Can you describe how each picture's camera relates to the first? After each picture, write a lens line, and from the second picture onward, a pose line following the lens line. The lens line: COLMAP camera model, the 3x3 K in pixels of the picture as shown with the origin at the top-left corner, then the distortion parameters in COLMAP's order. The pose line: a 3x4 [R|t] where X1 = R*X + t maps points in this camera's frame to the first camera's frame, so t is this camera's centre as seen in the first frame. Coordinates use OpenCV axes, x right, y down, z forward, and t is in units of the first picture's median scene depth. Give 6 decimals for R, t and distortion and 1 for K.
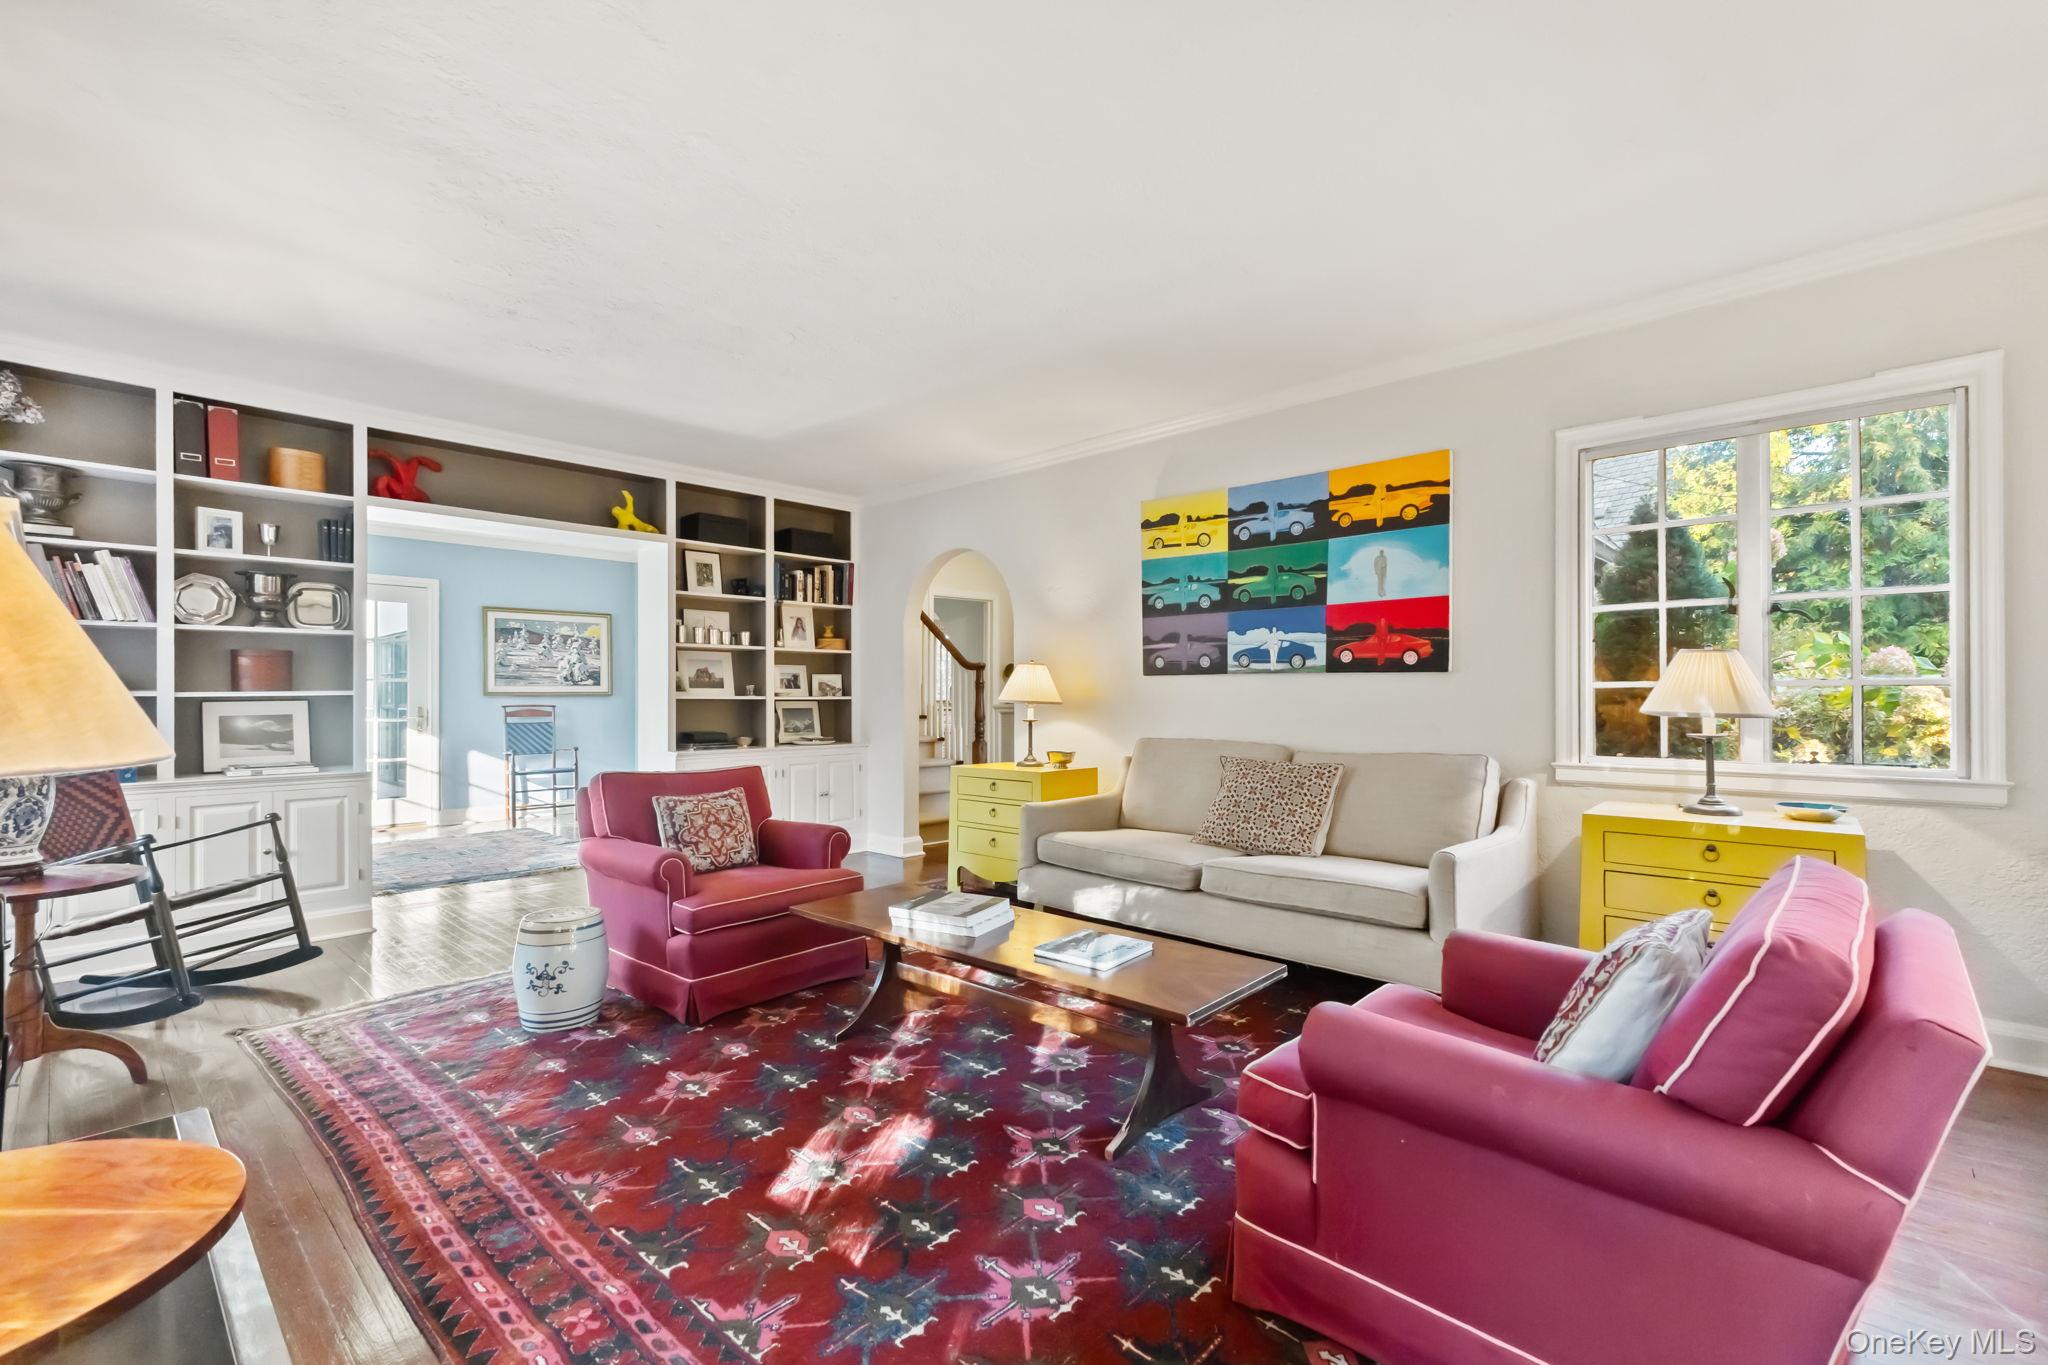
lens RADIAL K [[886.5, 0, 1013.7], [0, 886.5, 686.6], [0, 0, 1]] dist [0.007560, -0.002142]
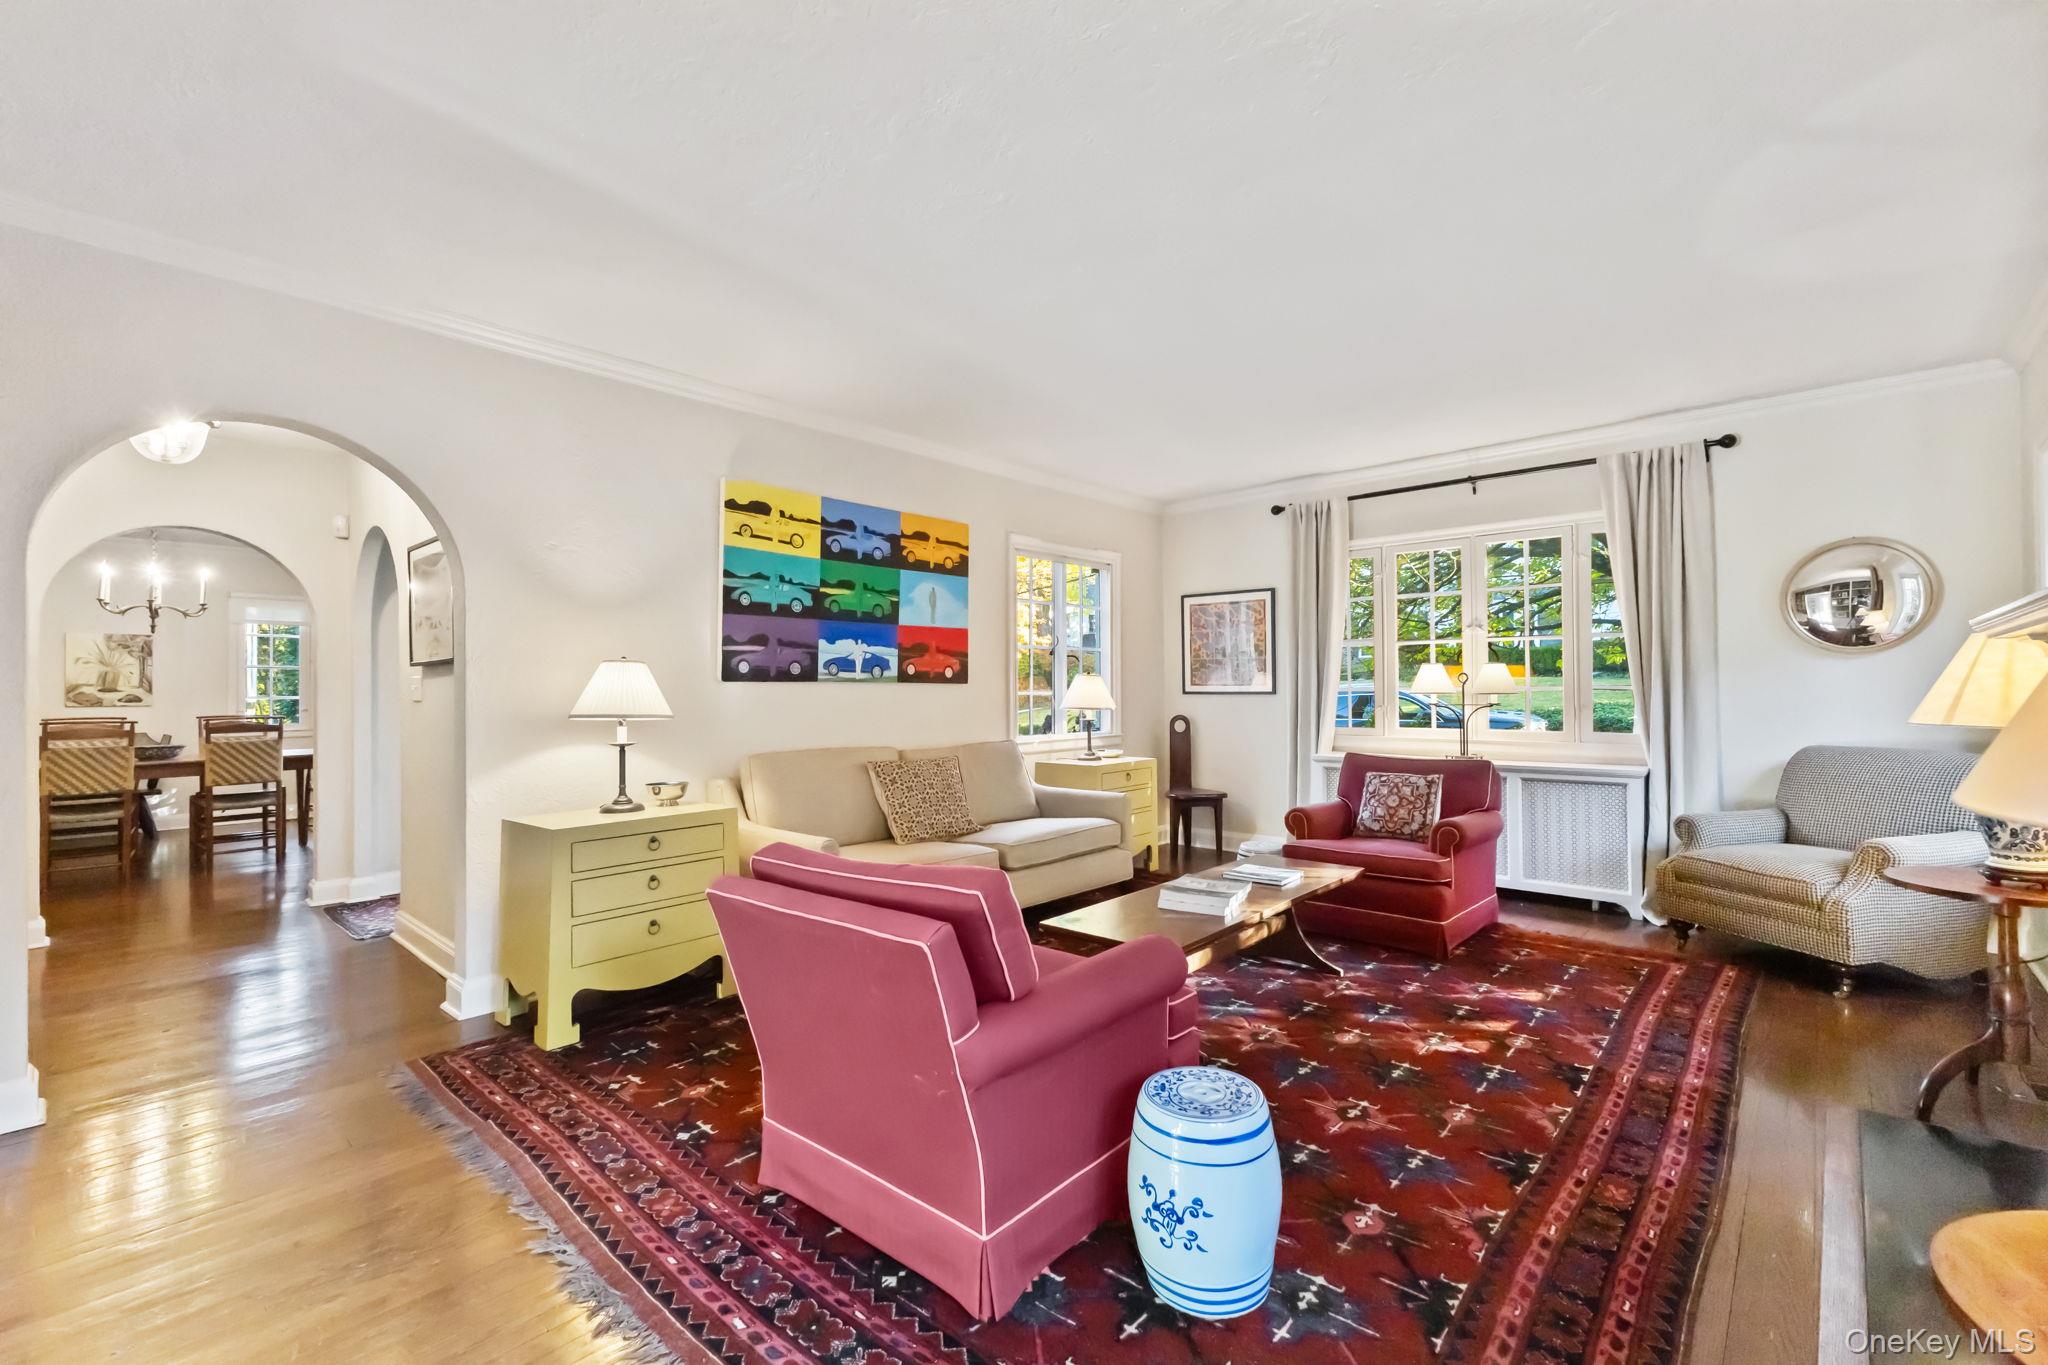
lens RADIAL K [[886.5, 0, 1024.8], [0, 886.5, 680.7], [0, 0, 1]] dist [0.007560, -0.002142]
pose [[-0.019962, 0.011474, 0.999735, -0.788394], [-0.000794, 0.999934, -0.011492, -0.004351], [-0.999800, -0.001023, -0.019952, 0.819130]]
